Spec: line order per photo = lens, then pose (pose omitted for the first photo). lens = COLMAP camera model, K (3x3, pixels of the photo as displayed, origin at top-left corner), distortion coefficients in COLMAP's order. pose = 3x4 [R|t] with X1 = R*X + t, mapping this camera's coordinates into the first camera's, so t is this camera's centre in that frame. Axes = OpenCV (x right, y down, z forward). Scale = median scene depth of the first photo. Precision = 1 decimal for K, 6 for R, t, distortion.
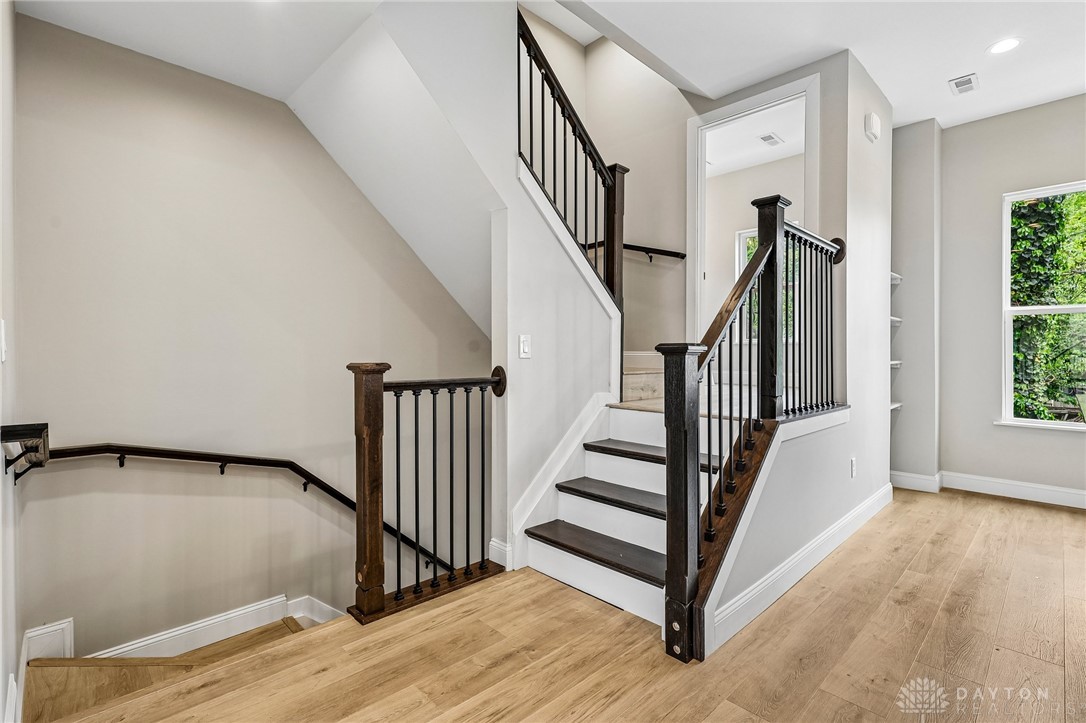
lens RADIAL K [[503.2, 0, 538.0], [0, 503.2, 357.8], [0, 0, 1]] dist [-0.000300, 0.001202]
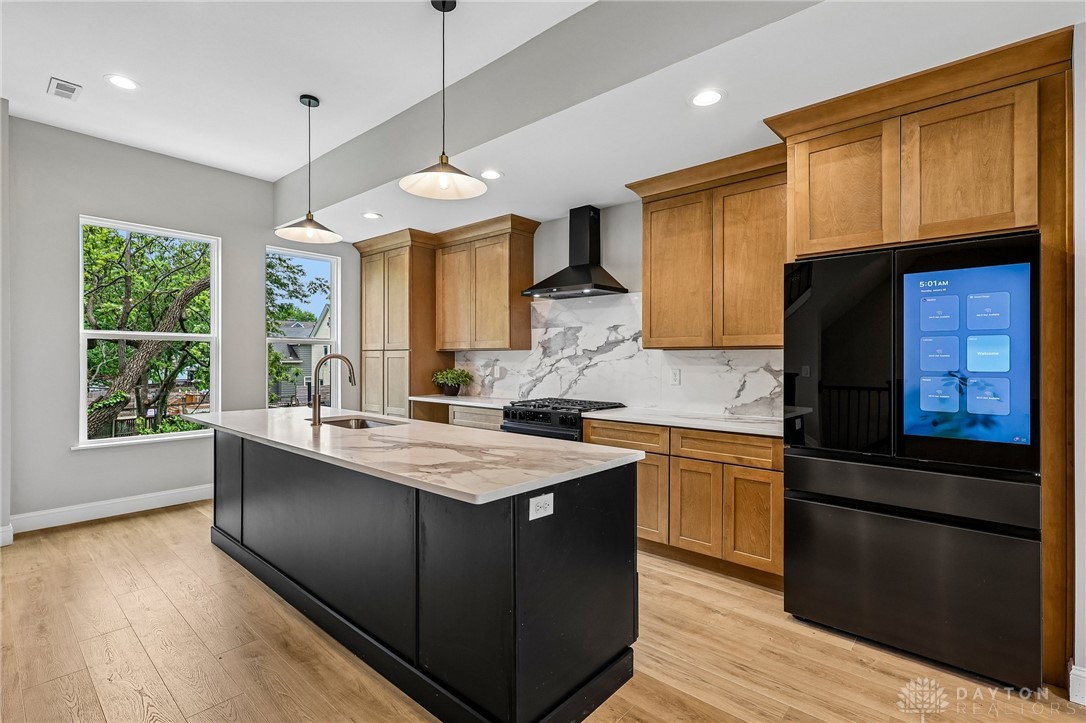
lens RADIAL K [[503.2, 0, 540.5], [0, 503.2, 355.2], [0, 0, 1]] dist [-0.000300, 0.001202]
pose [[-0.076393, 0.006669, 0.997055, -0.171113], [0.002753, 0.999975, -0.006478, -0.057239], [-0.997074, 0.002250, -0.076410, 0.245482]]
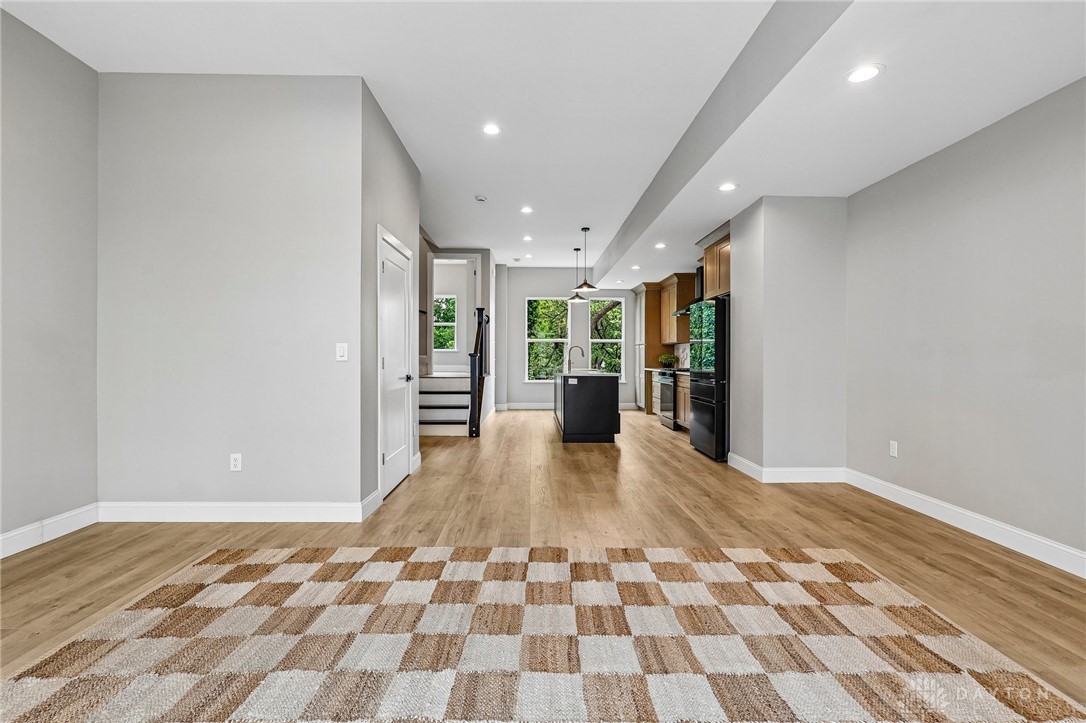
lens RADIAL K [[503.2, 0, 542.3], [0, 503.2, 334.9], [0, 0, 1]] dist [-0.000300, 0.001202]
pose [[0.680722, 0.033105, 0.731793, -1.336023], [0.002367, 0.998874, -0.047388, 0.007453], [-0.732538, 0.033990, 0.679877, -1.214938]]
